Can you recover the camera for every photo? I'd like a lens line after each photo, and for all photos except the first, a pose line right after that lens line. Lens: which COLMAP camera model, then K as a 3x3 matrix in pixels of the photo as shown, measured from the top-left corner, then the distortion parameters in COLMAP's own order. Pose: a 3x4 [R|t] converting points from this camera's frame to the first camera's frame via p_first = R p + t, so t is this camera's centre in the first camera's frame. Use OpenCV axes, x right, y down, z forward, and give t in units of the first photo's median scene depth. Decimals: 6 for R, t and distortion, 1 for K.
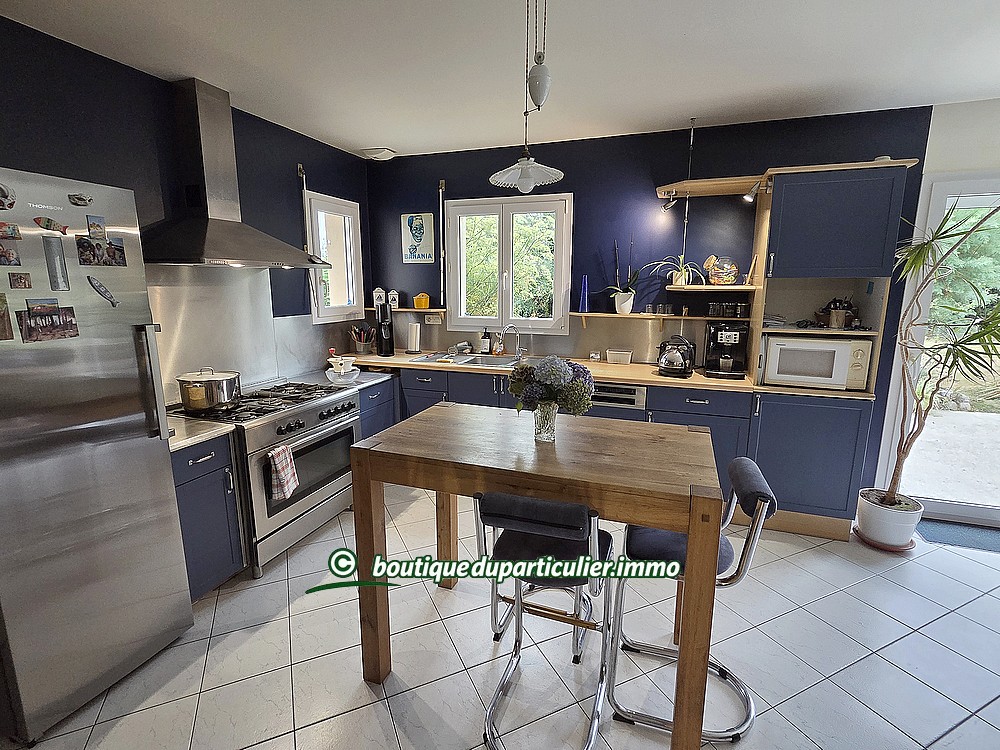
lens RADIAL K [[480.4, 0, 502.0], [0, 480.4, 376.7], [0, 0, 1]] dist [-0.004279, 0.000403]
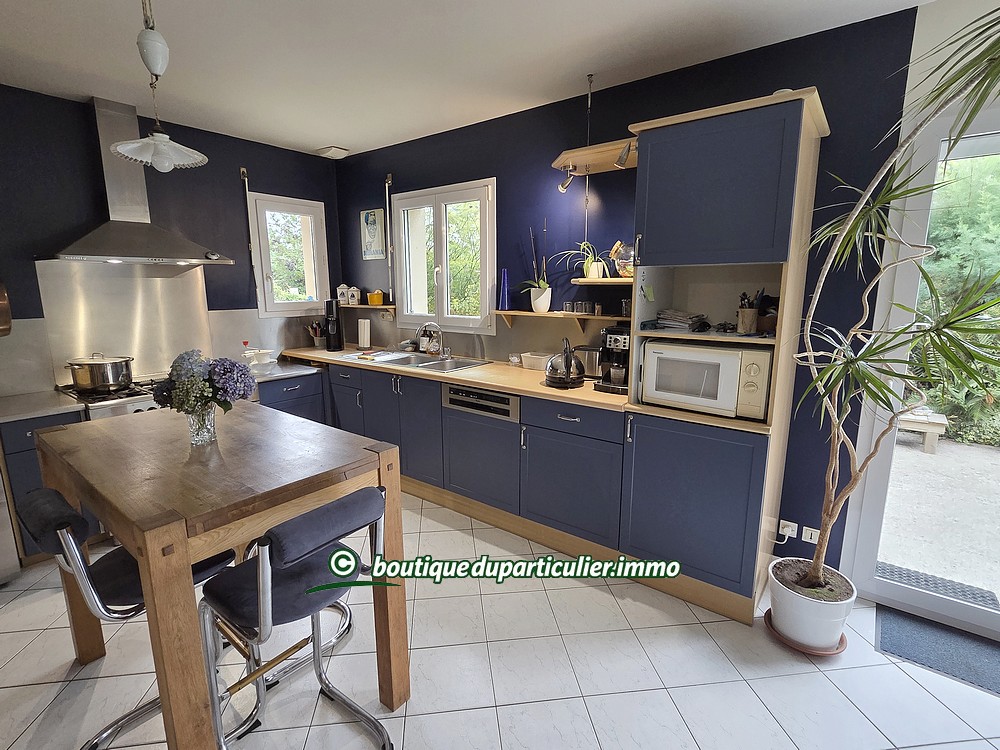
lens RADIAL K [[480.4, 0, 498.5], [0, 480.4, 376.5], [0, 0, 1]] dist [-0.004279, 0.000403]
pose [[0.953382, 0.053252, -0.297030, 0.446316], [-0.054227, 0.998516, 0.004963, -0.014718], [0.296853, 0.011375, 0.954855, 0.147482]]
